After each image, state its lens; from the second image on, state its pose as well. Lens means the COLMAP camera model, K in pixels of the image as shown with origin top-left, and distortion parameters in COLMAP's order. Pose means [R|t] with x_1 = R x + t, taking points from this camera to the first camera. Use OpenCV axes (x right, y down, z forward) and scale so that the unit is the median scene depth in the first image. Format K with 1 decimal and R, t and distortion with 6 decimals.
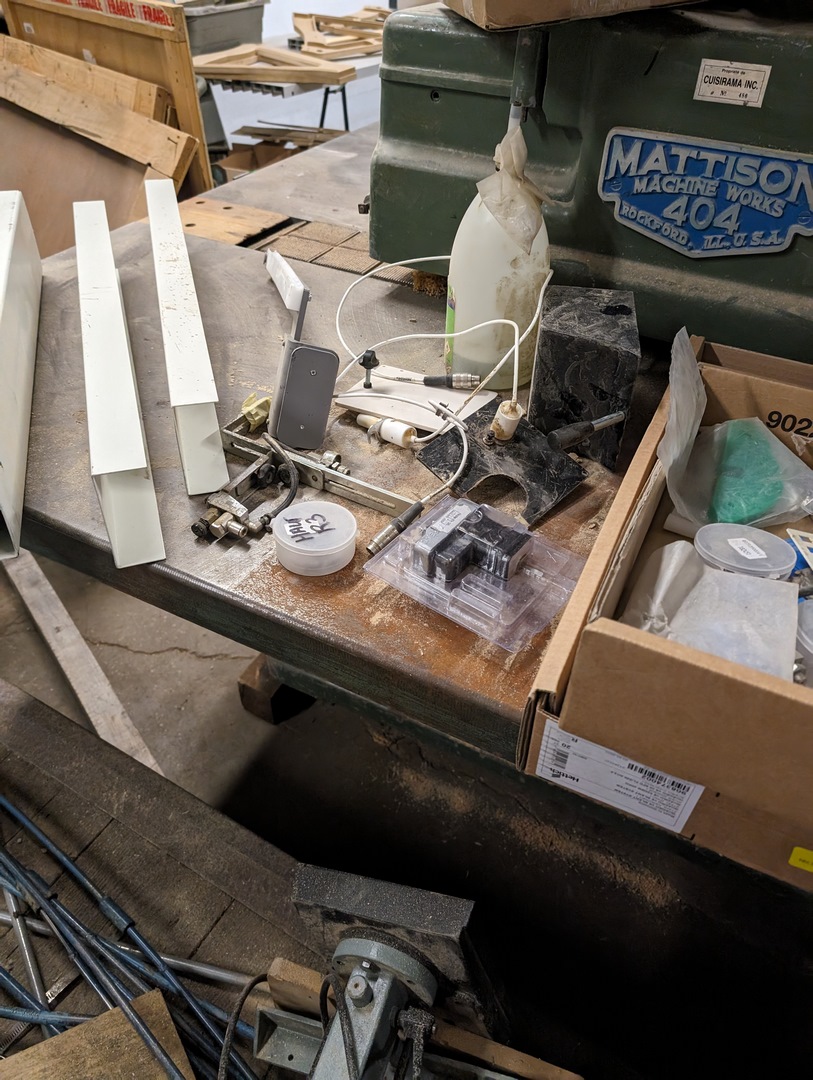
lens RADIAL K [[796.8, 0, 409.8], [0, 796.8, 536.9], [0, 0, 1]] dist [0.016253, -0.027123]
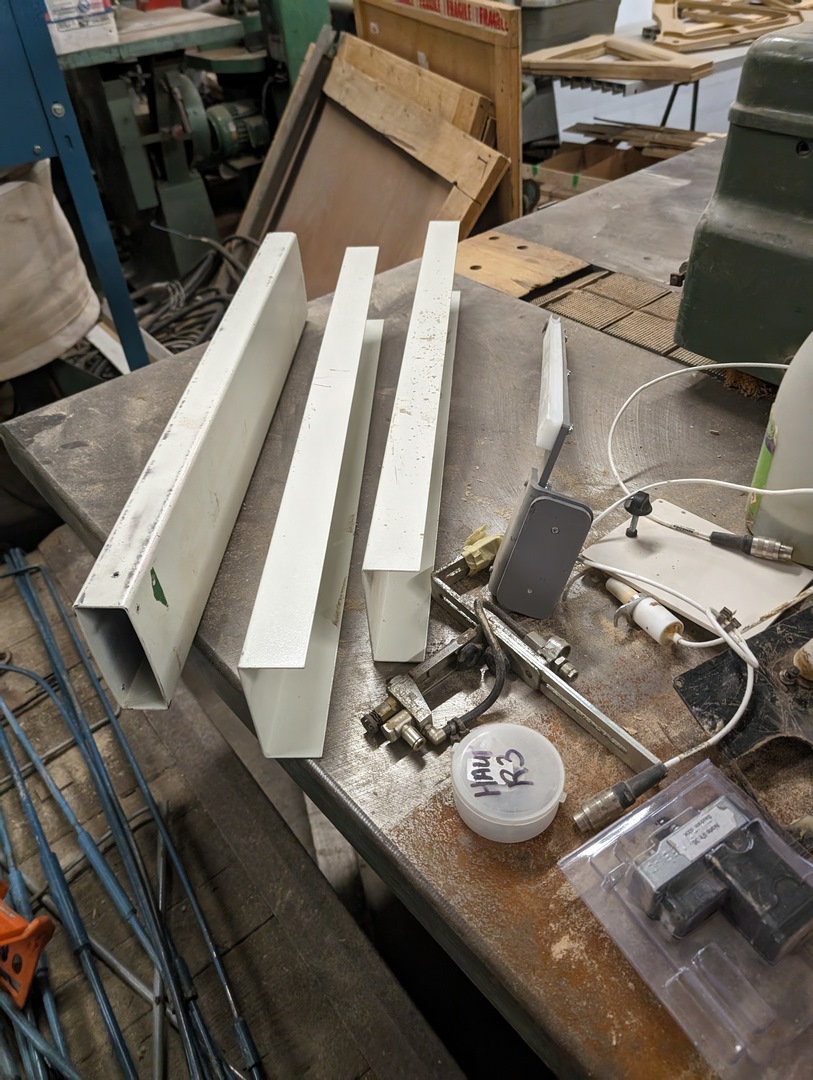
lens RADIAL K [[796.8, 0, 409.0], [0, 796.8, 548.2], [0, 0, 1]] dist [0.016253, -0.027123]
pose [[0.929712, 0.181090, -0.320690, -0.003079], [-0.171826, 0.983465, 0.057210, -0.166790], [0.325748, 0.001915, 0.945455, 0.188025]]
